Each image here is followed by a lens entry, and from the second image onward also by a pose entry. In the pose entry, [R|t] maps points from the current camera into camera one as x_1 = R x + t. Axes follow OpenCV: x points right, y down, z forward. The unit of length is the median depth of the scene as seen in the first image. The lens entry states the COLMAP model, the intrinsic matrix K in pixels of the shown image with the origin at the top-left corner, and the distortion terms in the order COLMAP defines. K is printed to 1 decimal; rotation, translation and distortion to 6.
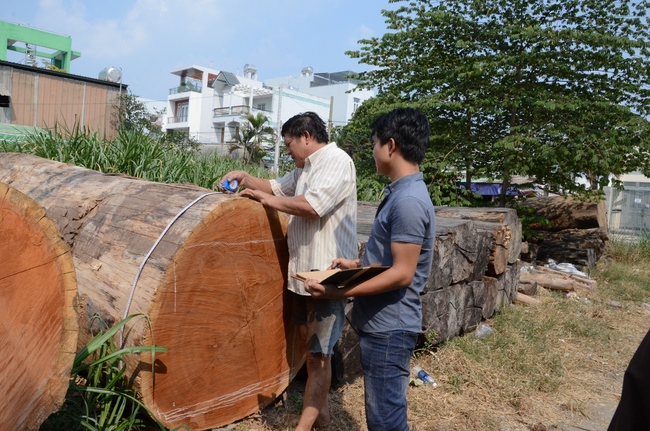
lens RADIAL K [[509.3, 0, 325.0], [0, 509.3, 215.5], [0, 0, 1]] dist [-0.151939, 0.122738]
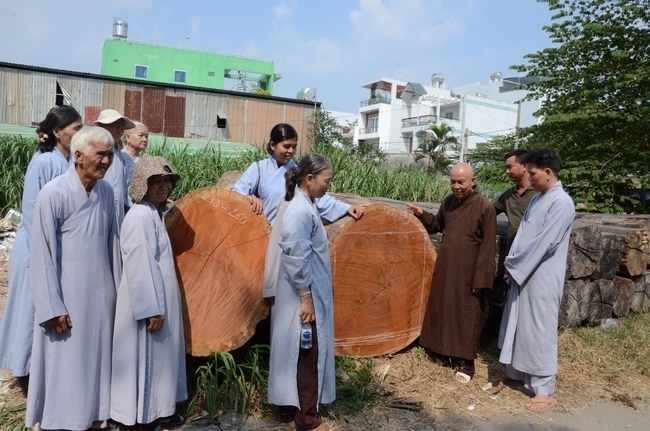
lens RADIAL K [[510.3, 0, 325.0], [0, 510.3, 215.5], [0, 0, 1]] dist [-0.152550, 0.125911]
pose [[0.931198, 0.009350, -0.364395, 0.058063], [-0.014903, 0.999812, -0.012430, 0.005712], [0.364210, 0.017005, 0.931162, -0.115846]]
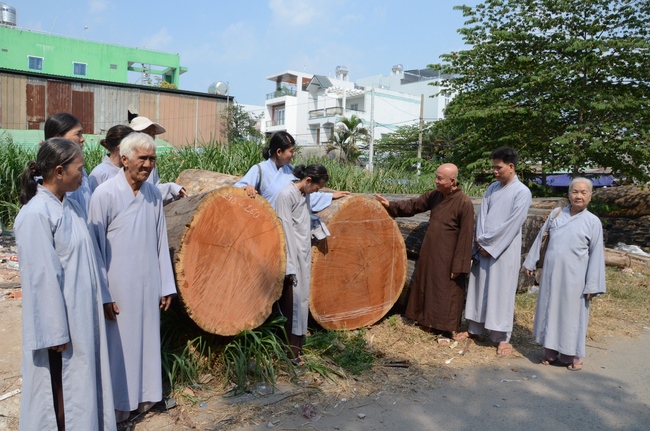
lens RADIAL K [[510.3, 0, 325.0], [0, 510.3, 215.5], [0, 0, 1]] dist [-0.152550, 0.125911]
pose [[0.982475, -0.024528, -0.184772, 0.010228], [0.025910, 0.999651, 0.005071, 0.005556], [0.184583, -0.009770, 0.982768, -0.185120]]
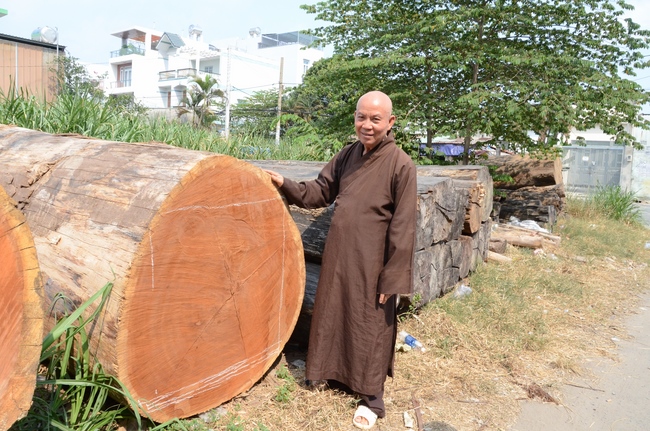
lens RADIAL K [[510.3, 0, 325.0], [0, 510.3, 215.5], [0, 0, 1]] dist [-0.152550, 0.125911]
pose [[0.995009, -0.031791, 0.094590, -0.018265], [0.025021, 0.997097, 0.071917, 0.002802], [-0.096602, -0.069191, 0.992915, 0.026394]]
